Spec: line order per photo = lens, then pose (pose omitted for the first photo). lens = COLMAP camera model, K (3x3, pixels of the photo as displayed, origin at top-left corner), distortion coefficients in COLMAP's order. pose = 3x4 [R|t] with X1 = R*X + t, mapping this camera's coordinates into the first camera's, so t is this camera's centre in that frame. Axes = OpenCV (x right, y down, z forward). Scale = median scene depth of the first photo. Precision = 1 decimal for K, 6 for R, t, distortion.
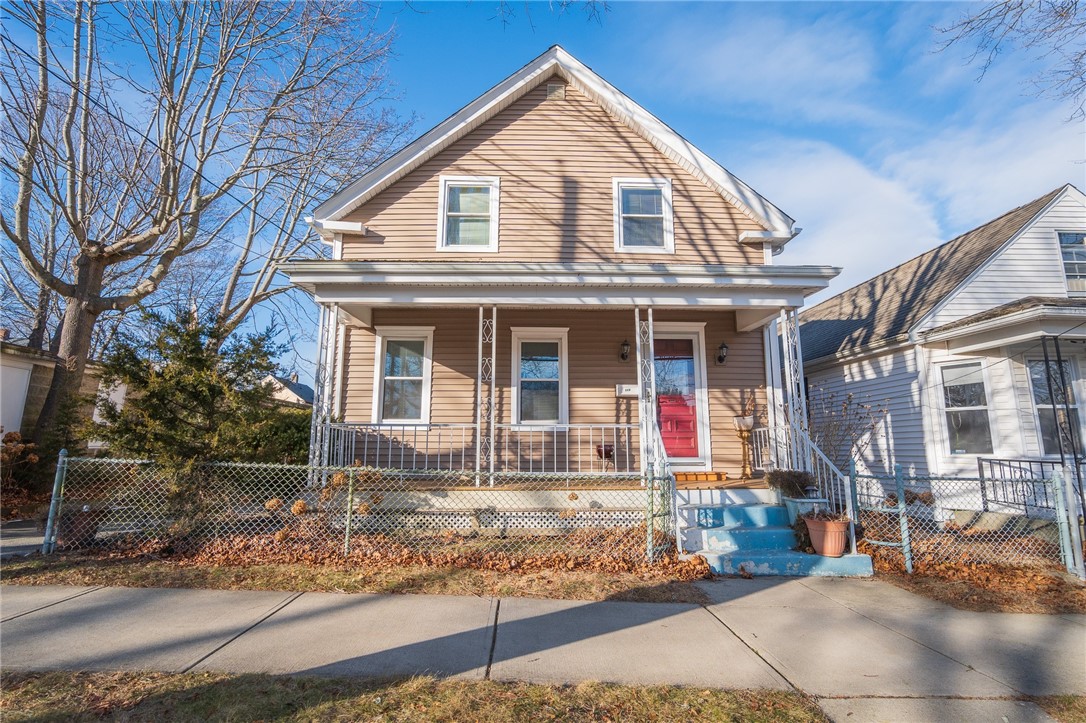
lens RADIAL K [[509.2, 0, 544.0], [0, 509.2, 363.1], [0, 0, 1]] dist [-0.025990, 0.009555]
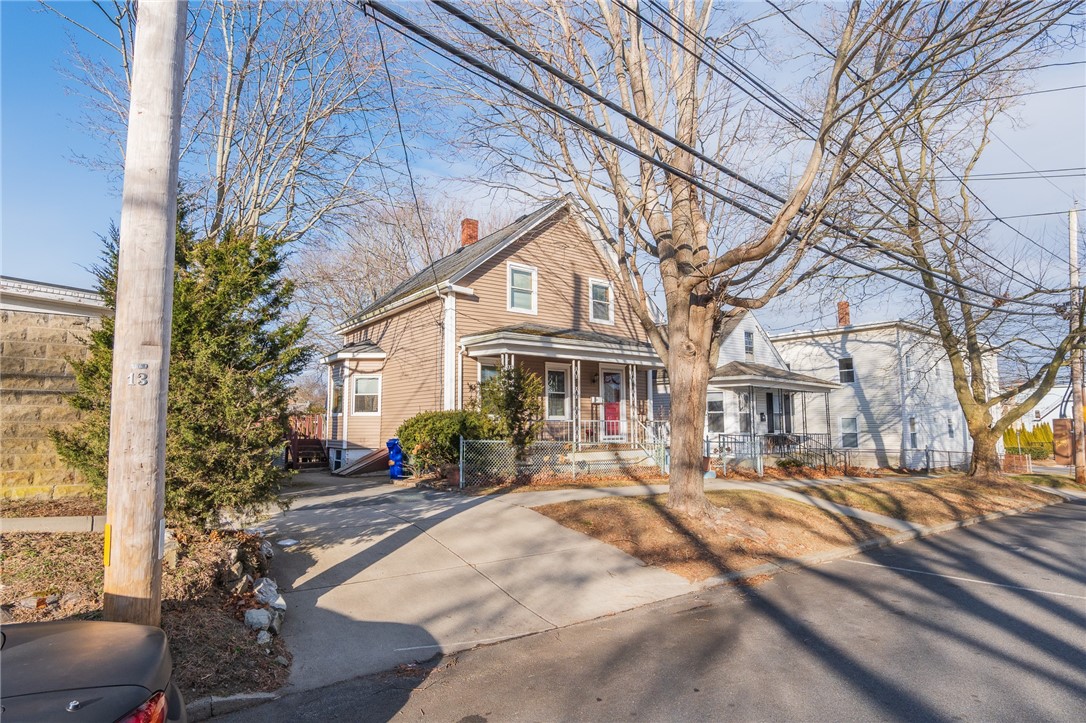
lens RADIAL K [[567.2, 0, 540.8], [0, 567.2, 375.6], [0, 0, 1]] dist [0.000092, 0.000078]
pose [[0.815222, 0.045788, 0.577336, -1.194854], [-0.090211, 0.994741, 0.048490, -0.116702], [-0.572080, -0.091613, 0.815066, -0.563187]]
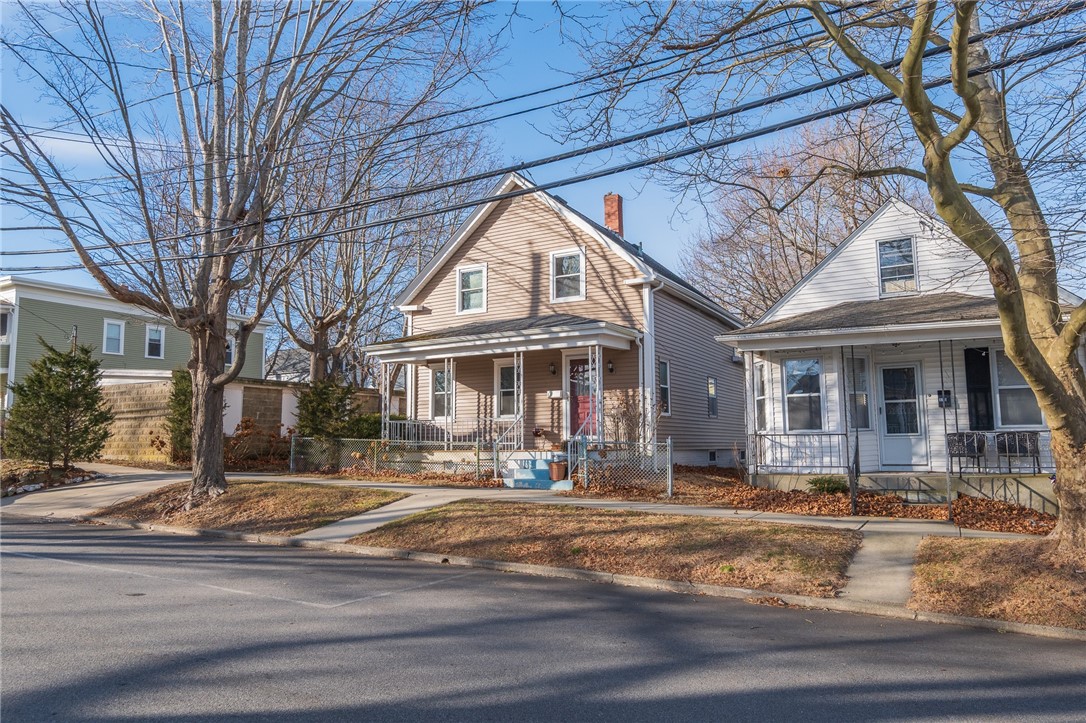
lens RADIAL K [[730.6, 0, 543.9], [0, 730.6, 379.1], [0, 0, 1]] dist [0.003054, 0.000182]
pose [[0.852873, -0.055004, -0.519214, 1.308249], [0.097008, 0.993814, 0.054067, -0.118694], [0.513028, -0.096480, 0.852933, -0.945256]]
